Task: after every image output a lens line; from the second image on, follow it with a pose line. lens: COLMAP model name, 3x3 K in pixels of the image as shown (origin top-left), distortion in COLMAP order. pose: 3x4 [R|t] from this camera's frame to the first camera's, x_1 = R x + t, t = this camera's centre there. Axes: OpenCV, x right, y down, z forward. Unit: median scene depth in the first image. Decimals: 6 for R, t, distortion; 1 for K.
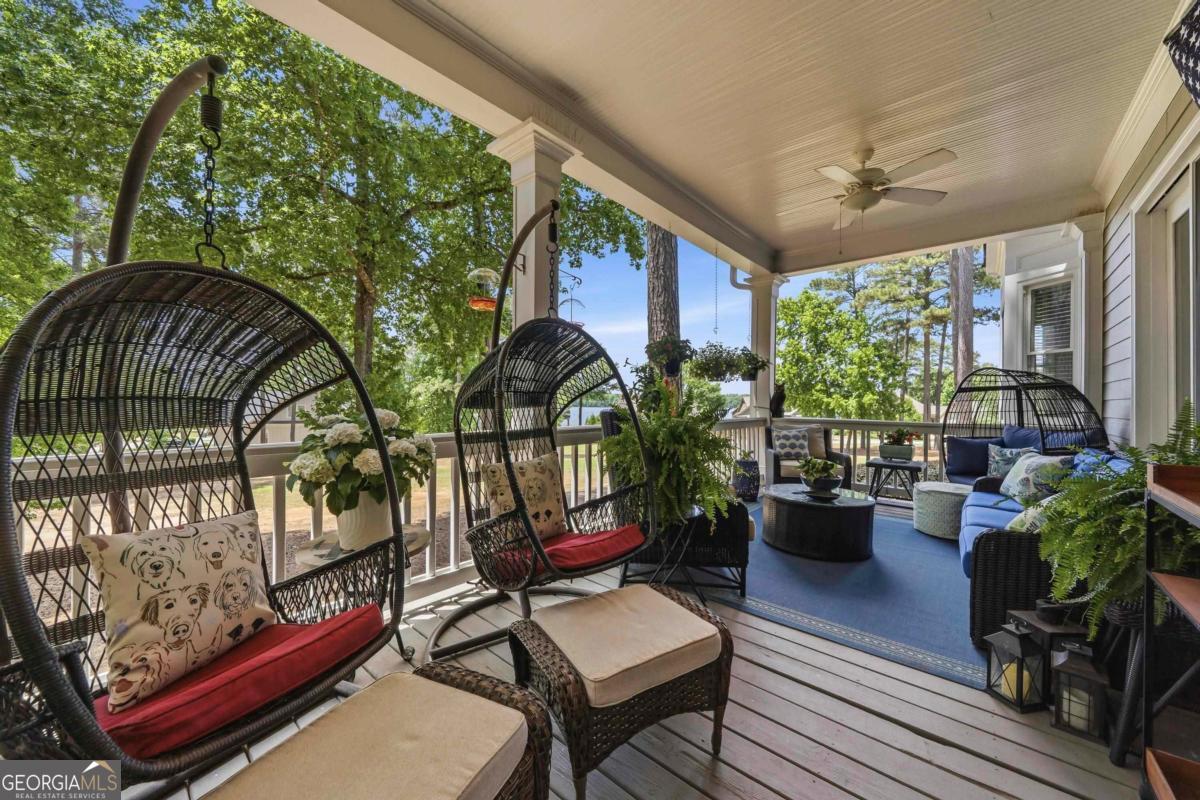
lens RADIAL K [[444.6, 0, 598.1], [0, 444.6, 398.1], [0, 0, 1]] dist [-0.001574, -0.000005]
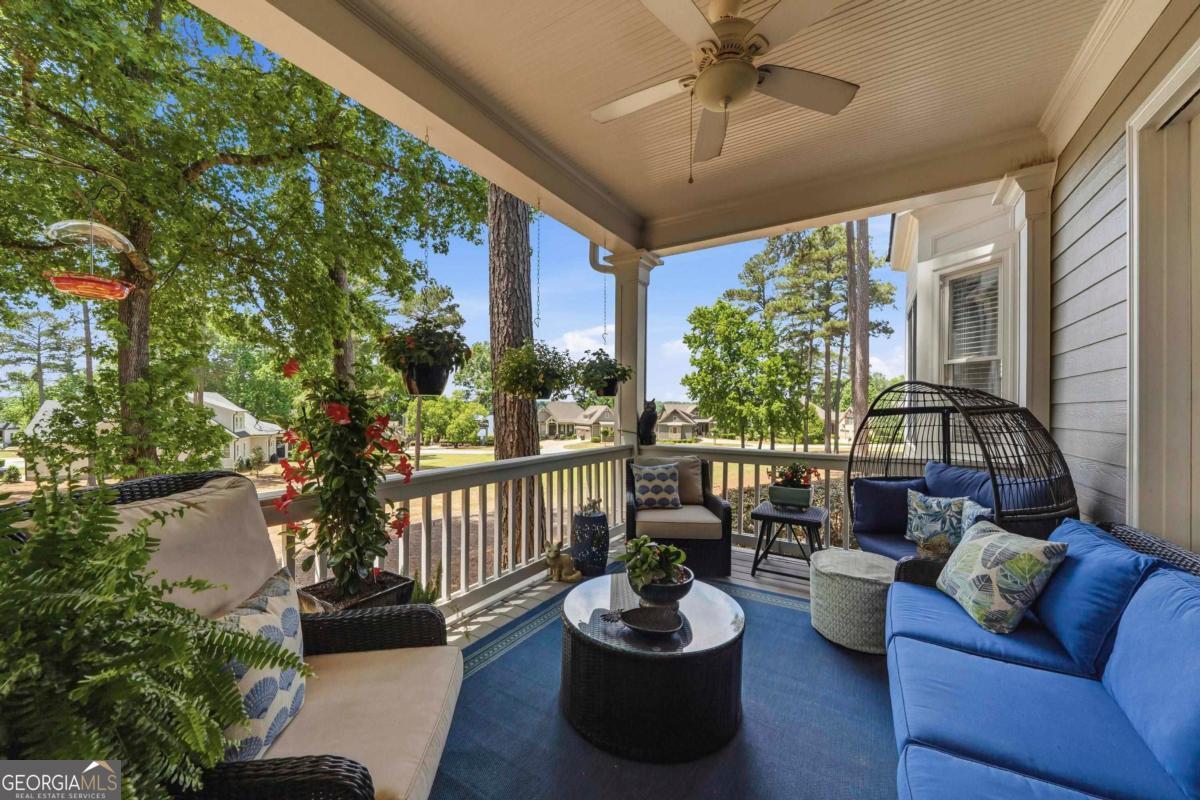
lens RADIAL K [[444.6, 0, 600.7], [0, 444.6, 407.1], [0, 0, 1]] dist [-0.001574, -0.000005]
pose [[0.986440, -0.005670, 0.164022, 0.096555], [0.004981, 0.999977, 0.004610, -0.011096], [-0.164044, -0.003731, 0.986446, 0.131053]]
